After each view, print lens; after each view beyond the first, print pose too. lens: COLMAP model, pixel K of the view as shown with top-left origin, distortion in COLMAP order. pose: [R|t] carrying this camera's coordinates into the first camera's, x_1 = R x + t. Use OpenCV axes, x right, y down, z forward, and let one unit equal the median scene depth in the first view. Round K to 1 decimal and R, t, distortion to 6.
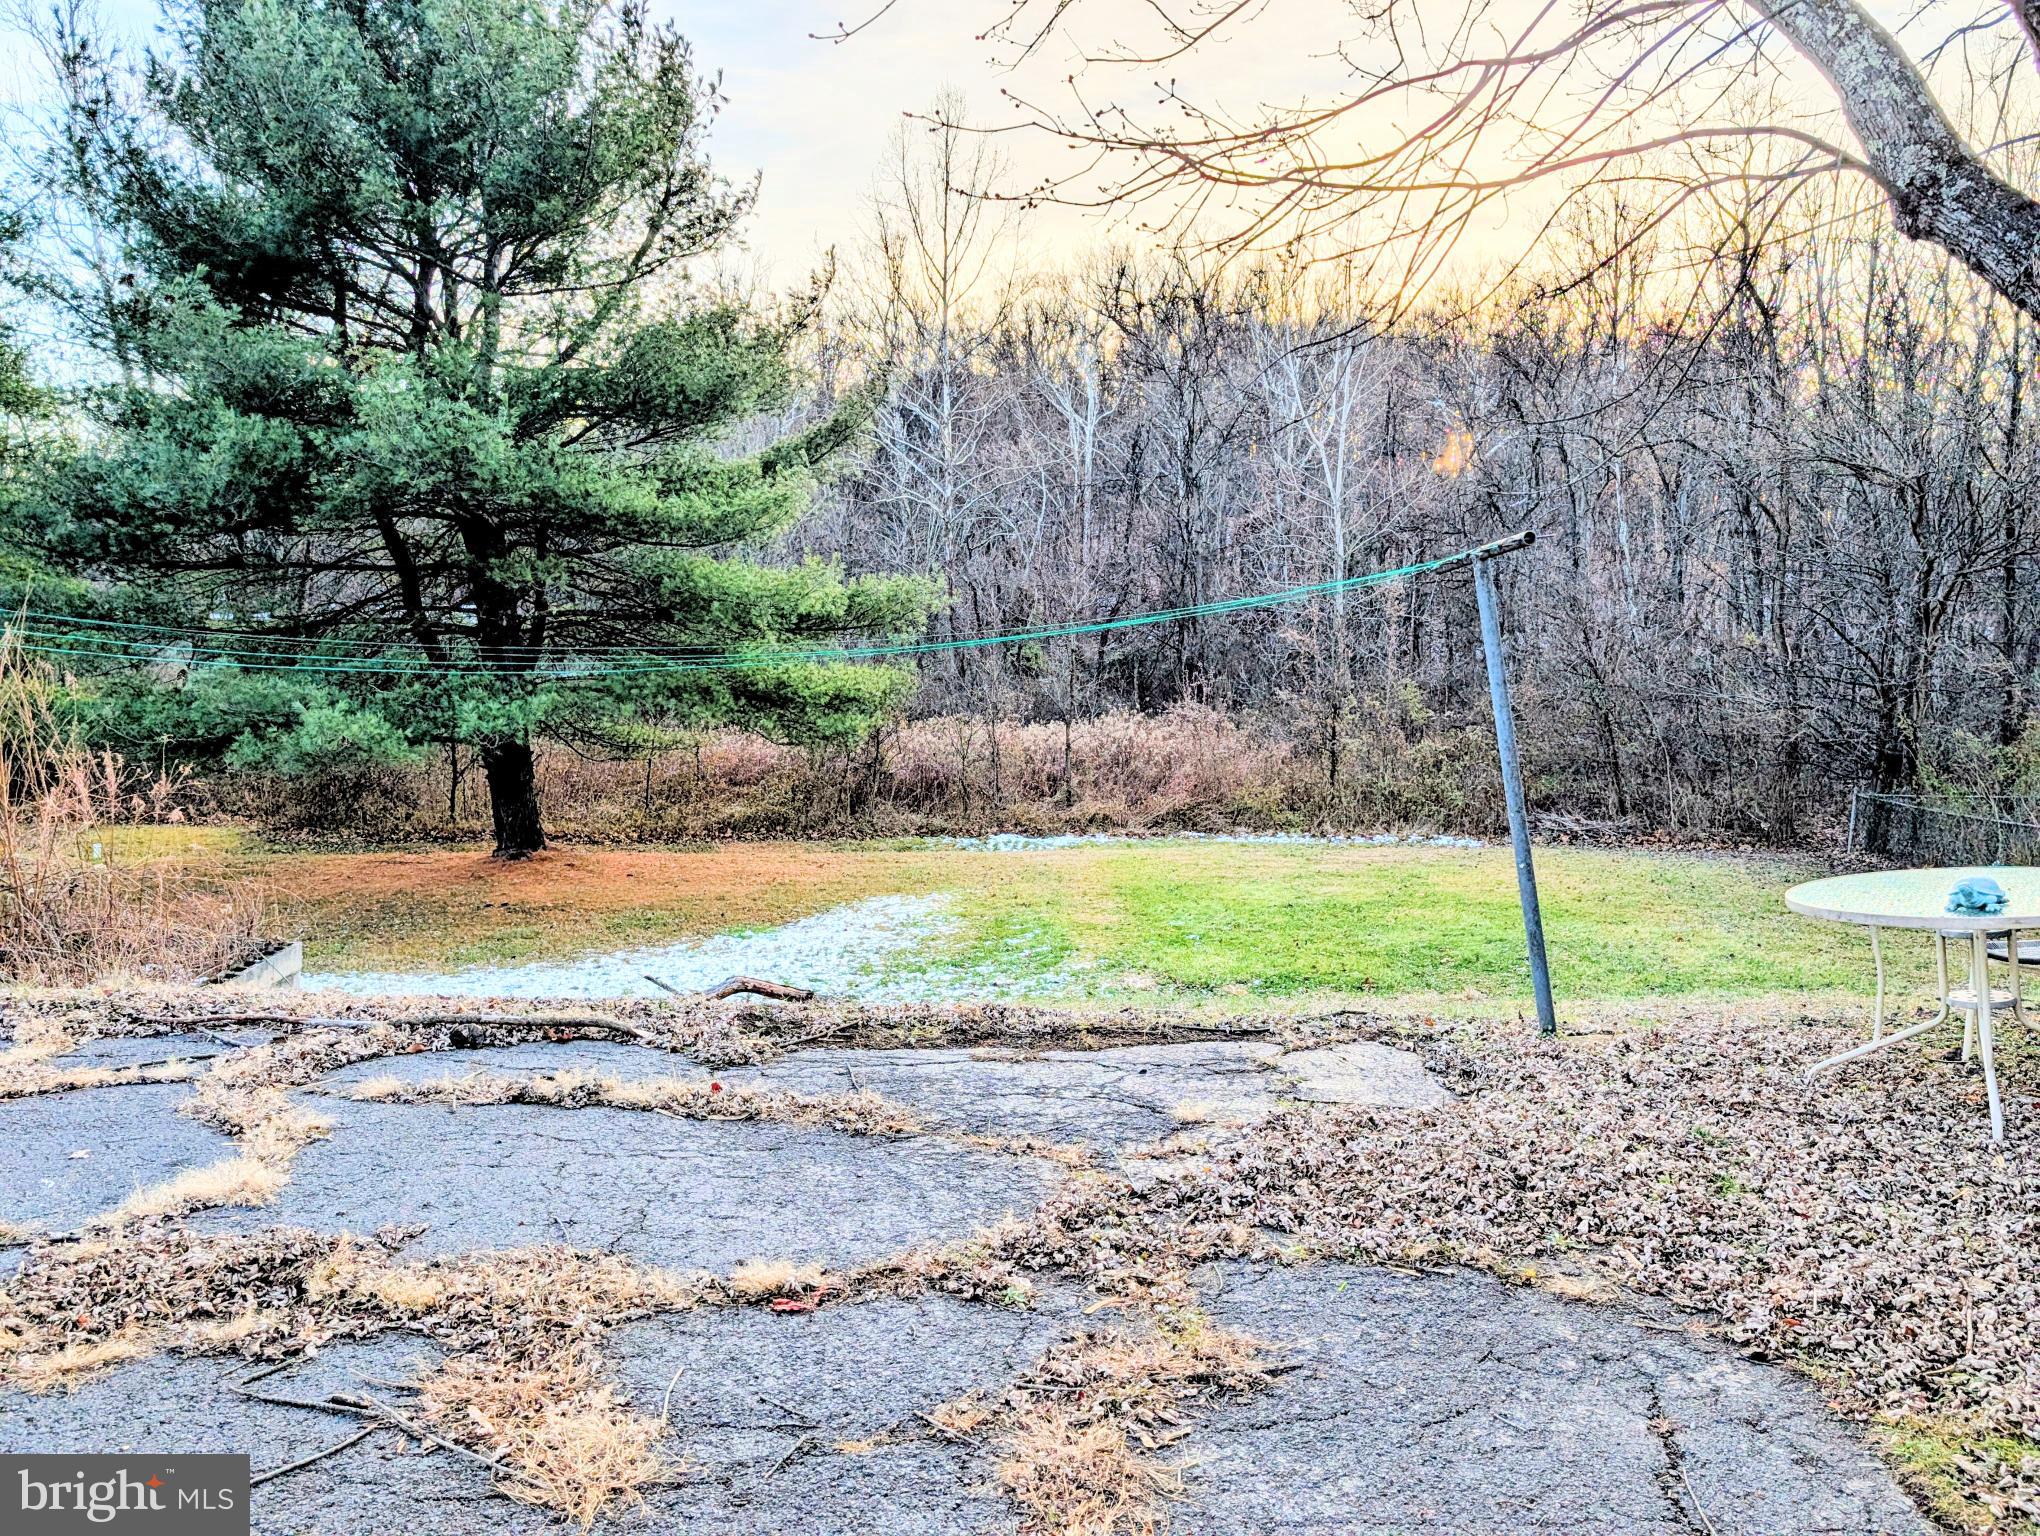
lens RADIAL K [[1466.7, 0, 1018.3], [0, 1466.7, 761.3], [0, 0, 1]] dist [0.012346, -0.006411]
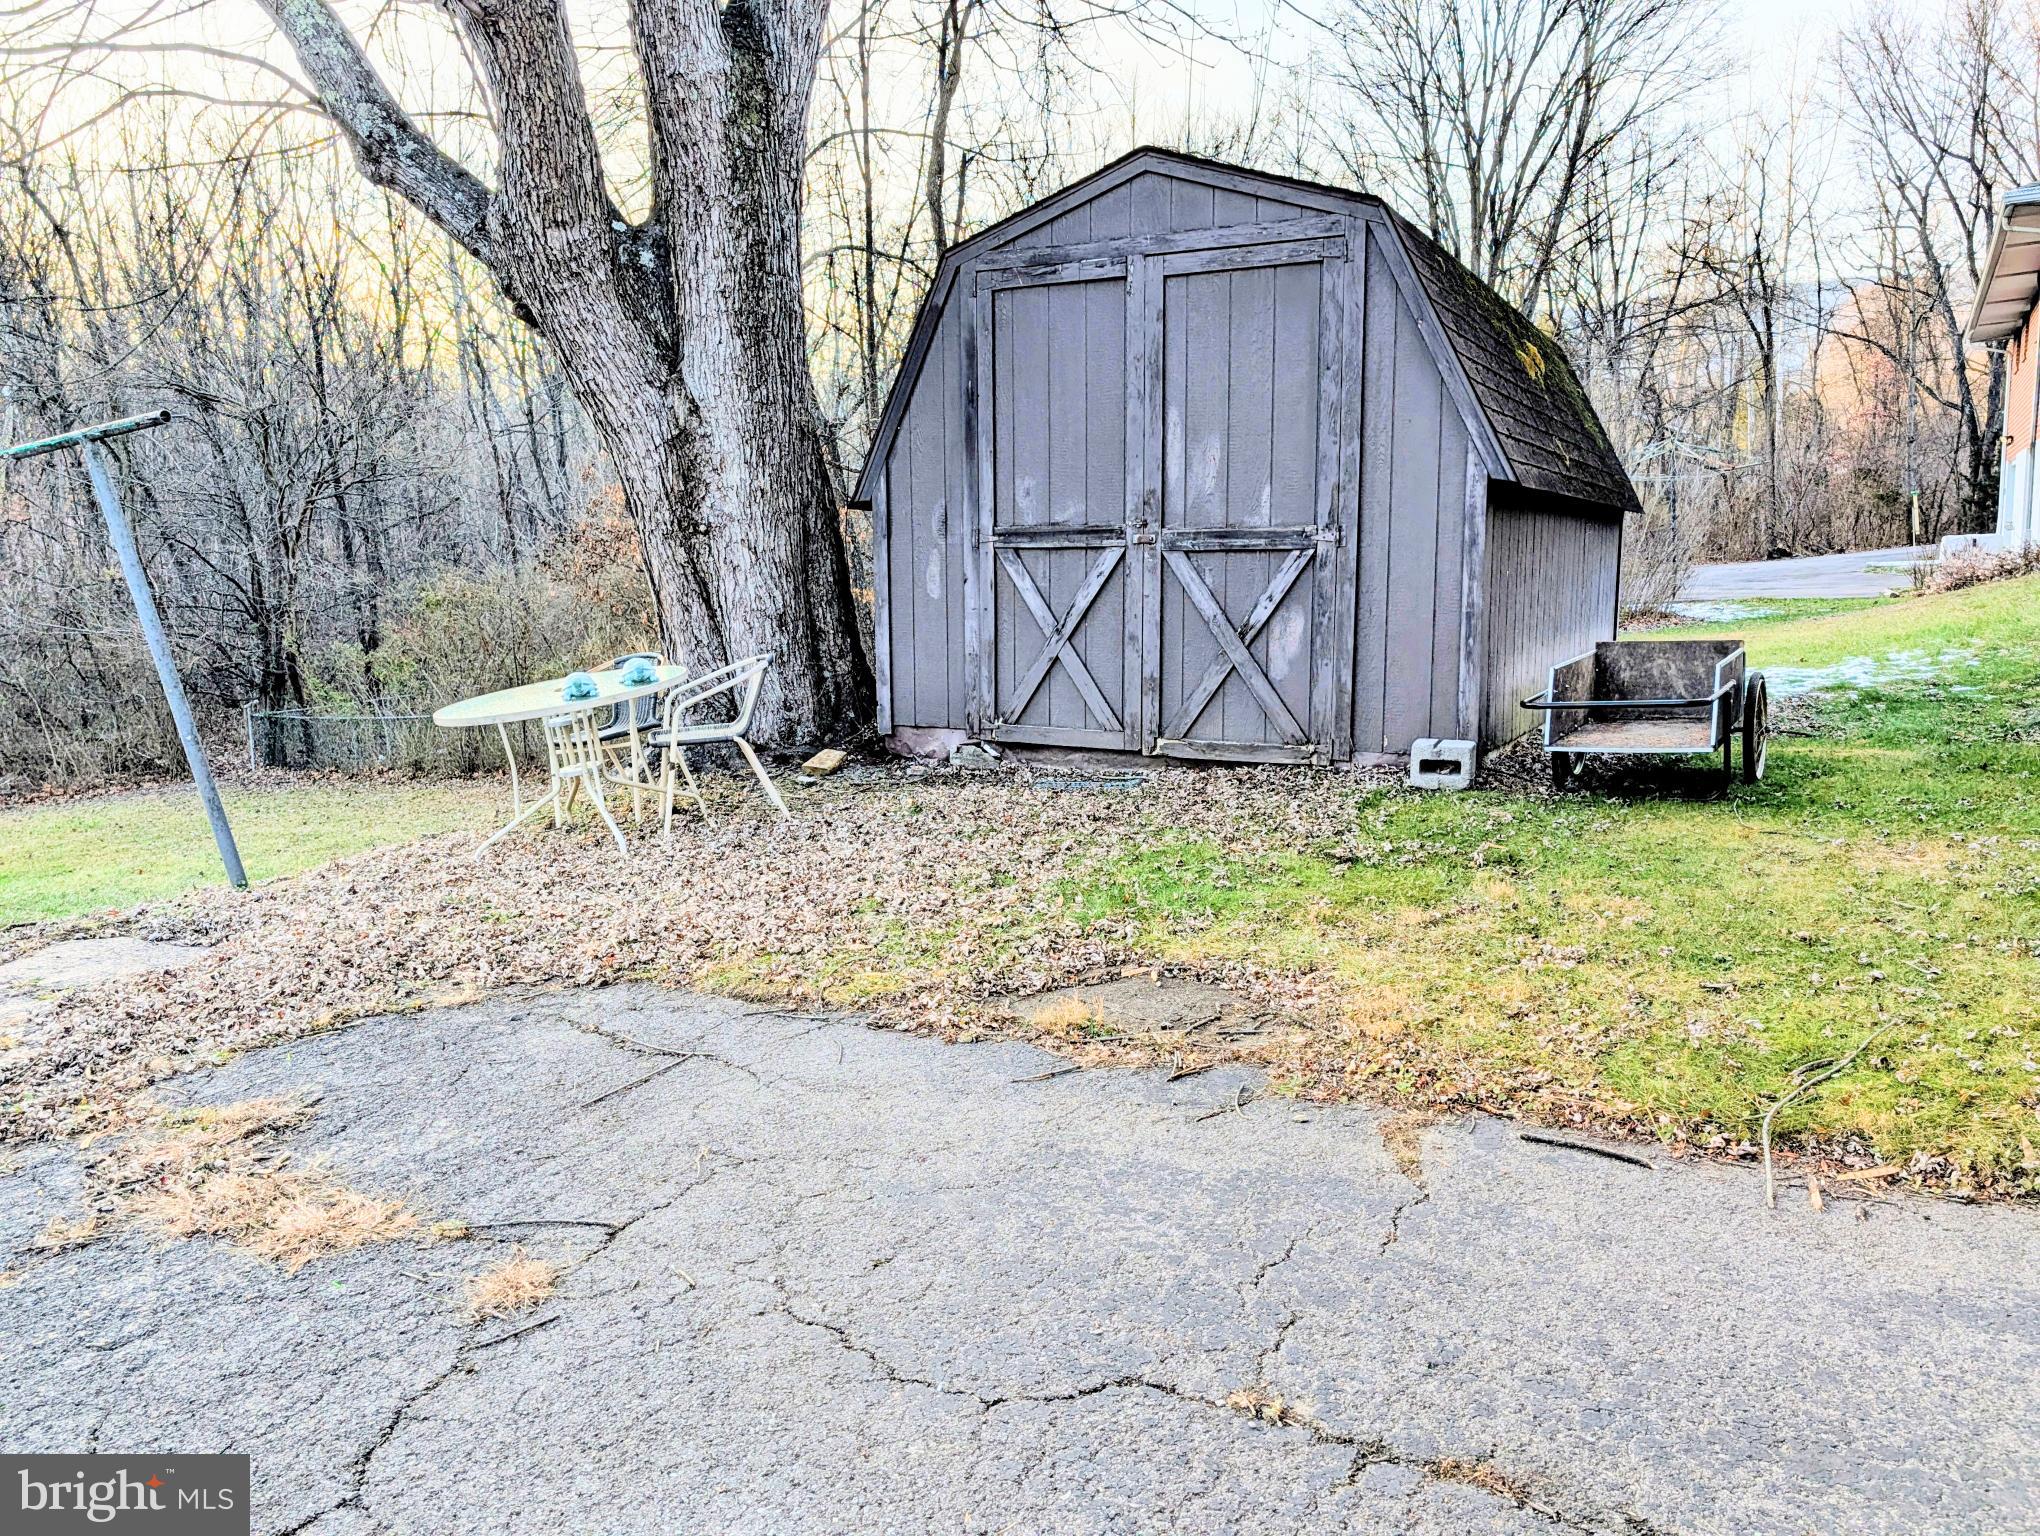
lens RADIAL K [[1466.7, 0, 1018.3], [0, 1466.7, 761.3], [0, 0, 1]] dist [0.012346, -0.006411]
pose [[0.509776, -0.160343, 0.845233, -0.216322], [0.125926, 0.985803, 0.111061, 0.040502], [-0.851041, 0.049821, 0.522731, -0.043548]]
